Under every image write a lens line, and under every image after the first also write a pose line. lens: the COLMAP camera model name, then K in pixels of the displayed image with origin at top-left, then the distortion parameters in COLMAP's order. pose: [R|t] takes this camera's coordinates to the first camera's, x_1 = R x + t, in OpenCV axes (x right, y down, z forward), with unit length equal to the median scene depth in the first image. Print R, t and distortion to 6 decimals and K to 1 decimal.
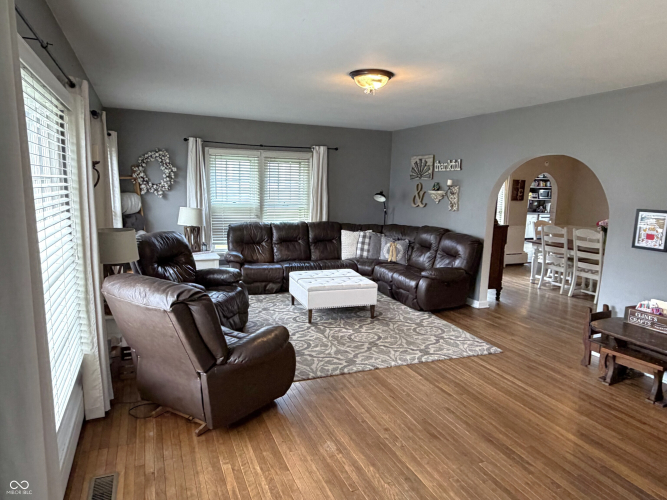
lens RADIAL K [[431.6, 0, 334.4], [0, 431.6, 248.7], [0, 0, 1]] dist [0.002426, 0.002149]
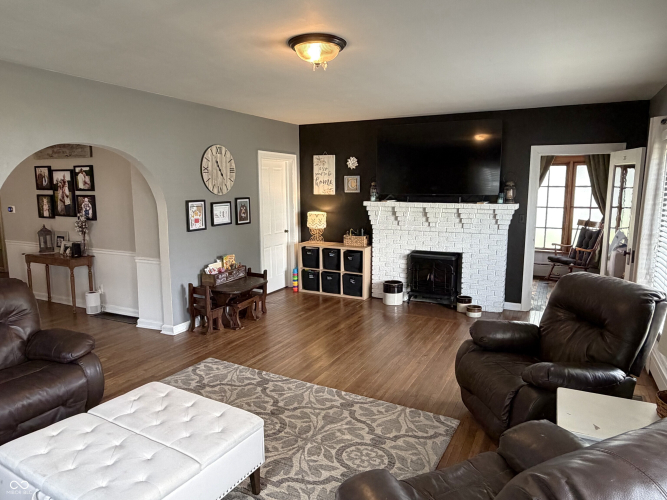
lens RADIAL K [[431.6, 0, 336.7], [0, 431.6, 248.6], [0, 0, 1]] dist [0.002426, 0.002149]
pose [[-0.623253, -0.141921, 0.769035, -0.343879], [0.105694, 0.959084, 0.262651, -0.153180], [-0.774845, 0.244981, -0.582752, 0.911041]]
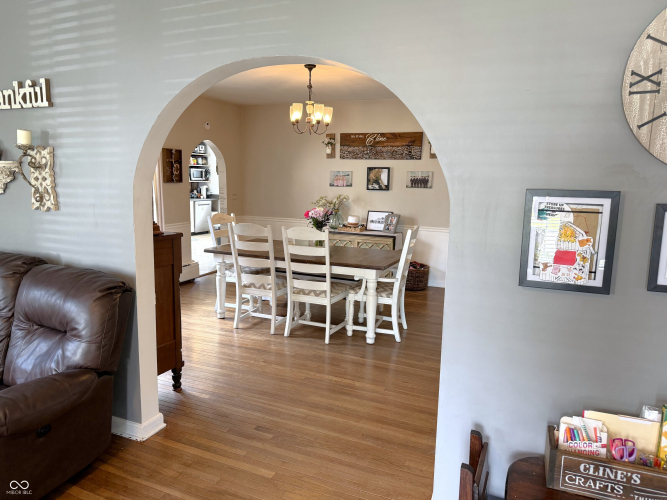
lens RADIAL K [[467.4, 0, 327.6], [0, 467.4, 250.0], [0, 0, 1]] dist [0.015130, -0.010553]
pose [[0.730452, -0.124266, 0.671564, 0.174909], [0.106165, 0.992015, 0.068087, -0.054615], [-0.674662, 0.021562, 0.737812, 0.519477]]
